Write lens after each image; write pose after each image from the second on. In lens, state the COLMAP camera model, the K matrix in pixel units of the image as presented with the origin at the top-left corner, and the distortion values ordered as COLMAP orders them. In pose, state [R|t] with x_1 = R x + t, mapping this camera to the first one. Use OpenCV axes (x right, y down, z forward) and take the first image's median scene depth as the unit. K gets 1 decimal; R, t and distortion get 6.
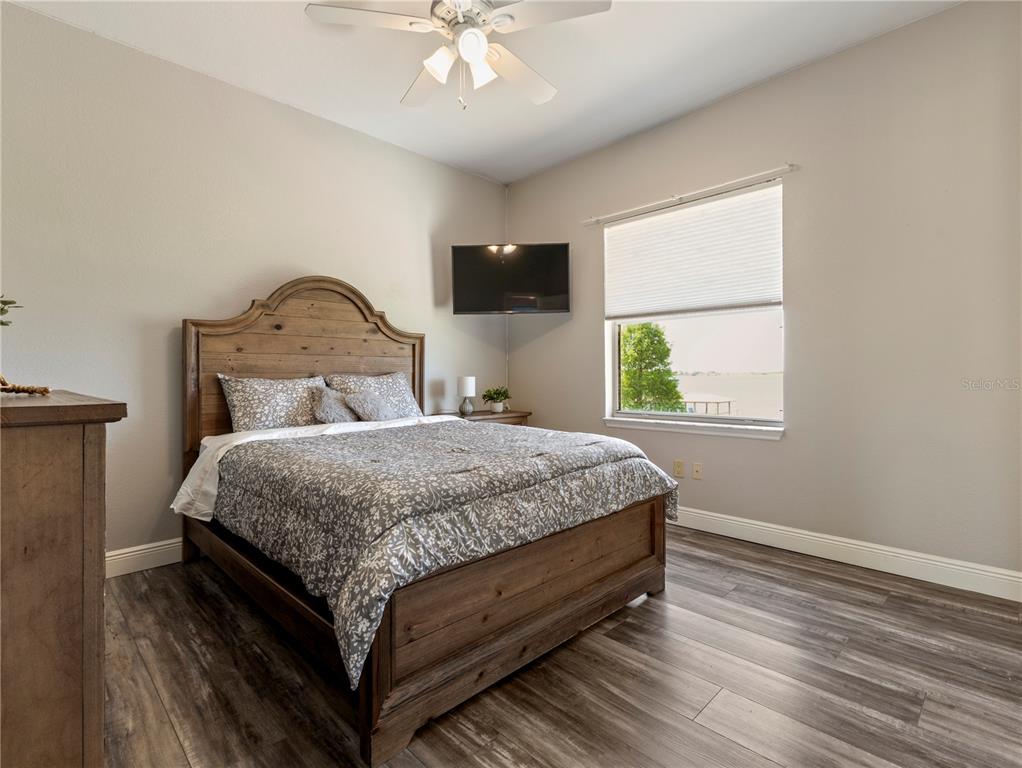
lens RADIAL K [[500.6, 0, 518.8], [0, 500.6, 385.2], [0, 0, 1]] dist [0.008977, -0.002878]
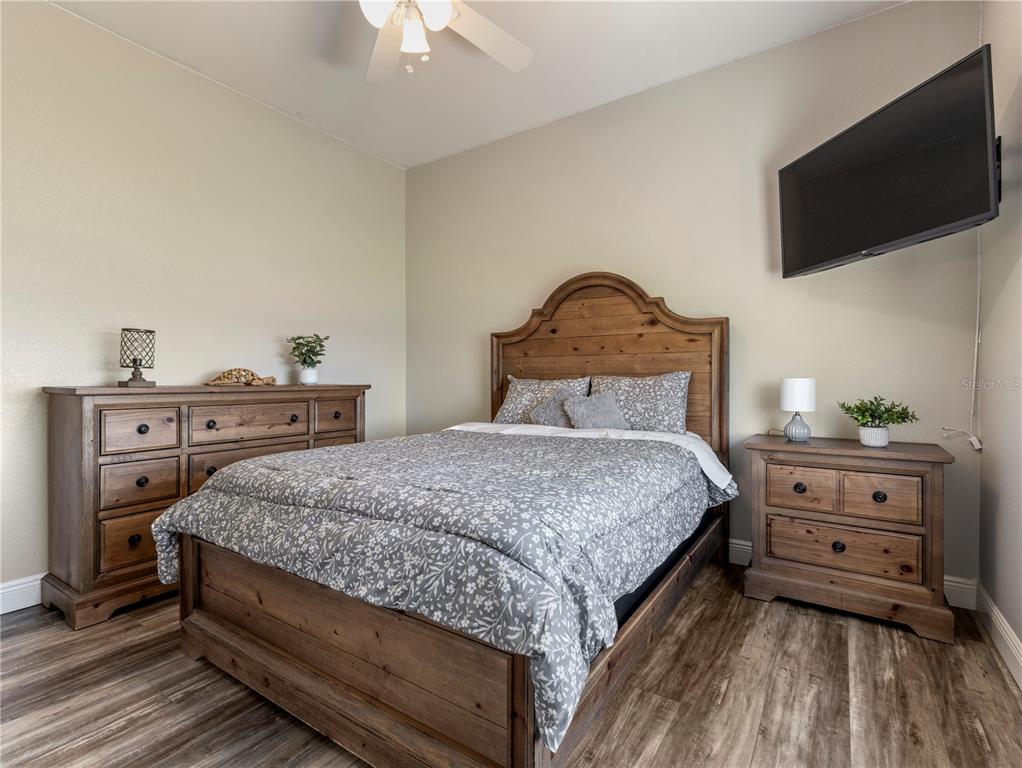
lens RADIAL K [[500.6, 0, 512.2], [0, 500.6, 387.0], [0, 0, 1]] dist [0.008977, -0.002878]
pose [[0.184032, 0.019460, -0.982728, 0.516912], [-0.019000, 0.999688, 0.016238, -0.012071], [0.982737, 0.015684, 0.184344, 0.671250]]
